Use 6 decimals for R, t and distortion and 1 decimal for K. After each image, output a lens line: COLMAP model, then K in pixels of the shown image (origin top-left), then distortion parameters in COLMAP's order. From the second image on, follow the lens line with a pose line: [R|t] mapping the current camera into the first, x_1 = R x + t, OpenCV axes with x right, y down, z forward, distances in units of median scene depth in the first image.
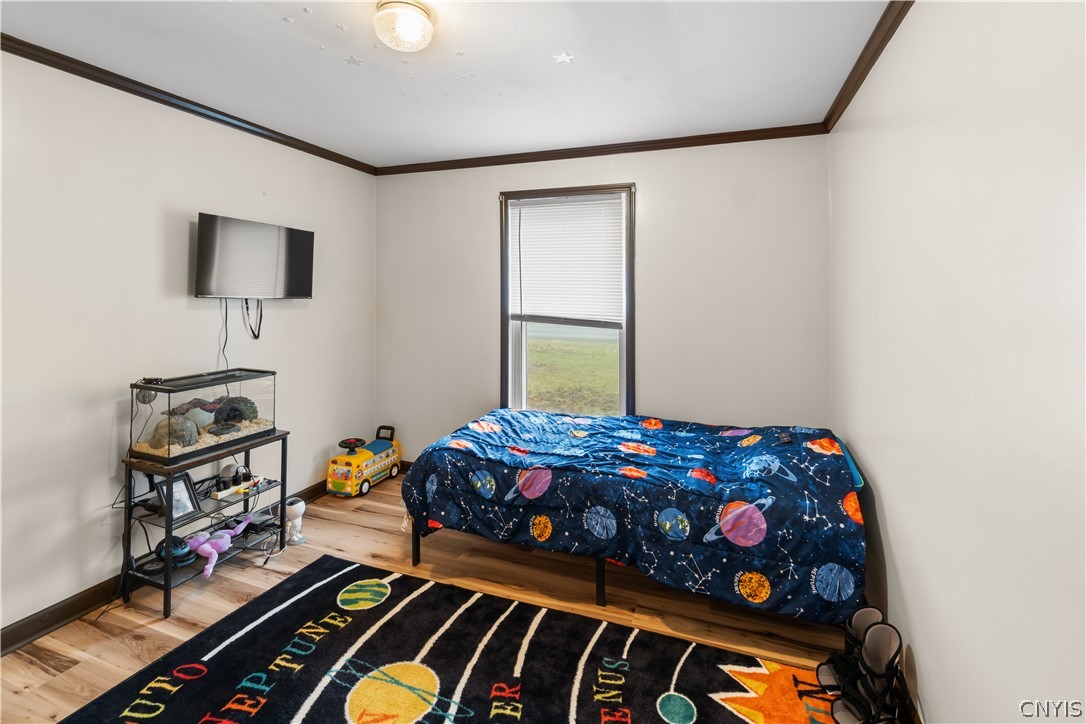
lens RADIAL K [[487.0, 0, 547.1], [0, 487.0, 290.4], [0, 0, 1]] dist [-0.002752, 0.002098]
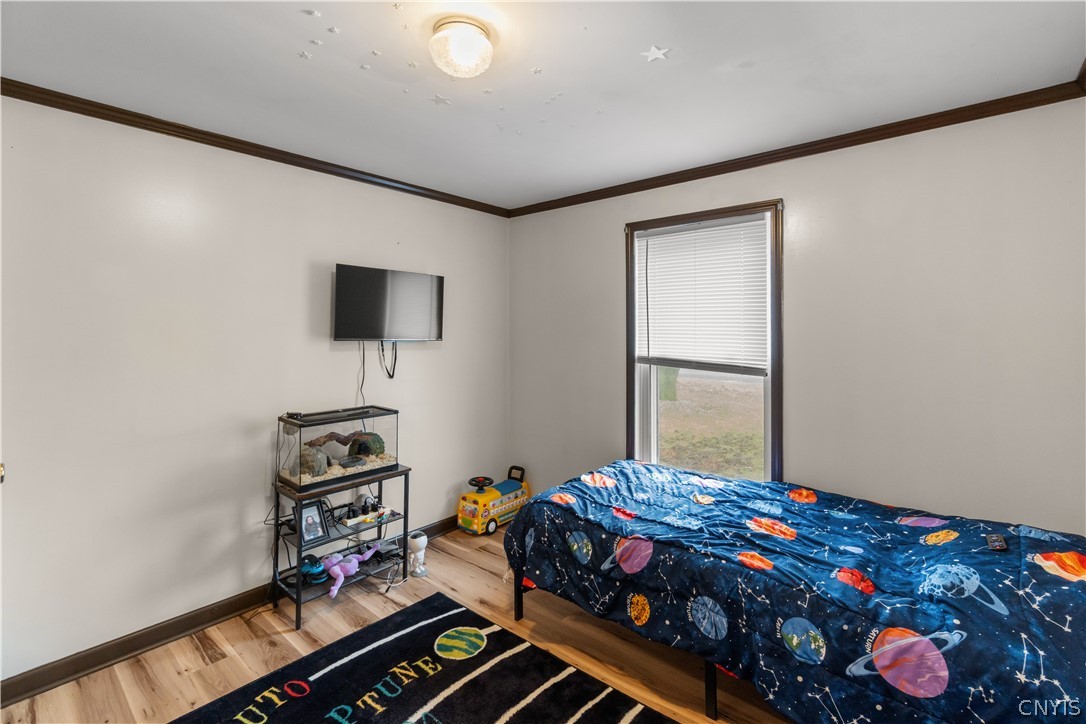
lens RADIAL K [[487.0, 0, 552.1], [0, 487.0, 331.8], [0, 0, 1]] dist [-0.002752, 0.002098]
pose [[0.941166, -0.007805, -0.337854, 0.133669], [0.010645, 0.999922, 0.006554, -0.008640], [0.337777, -0.009765, 0.941176, 0.140380]]
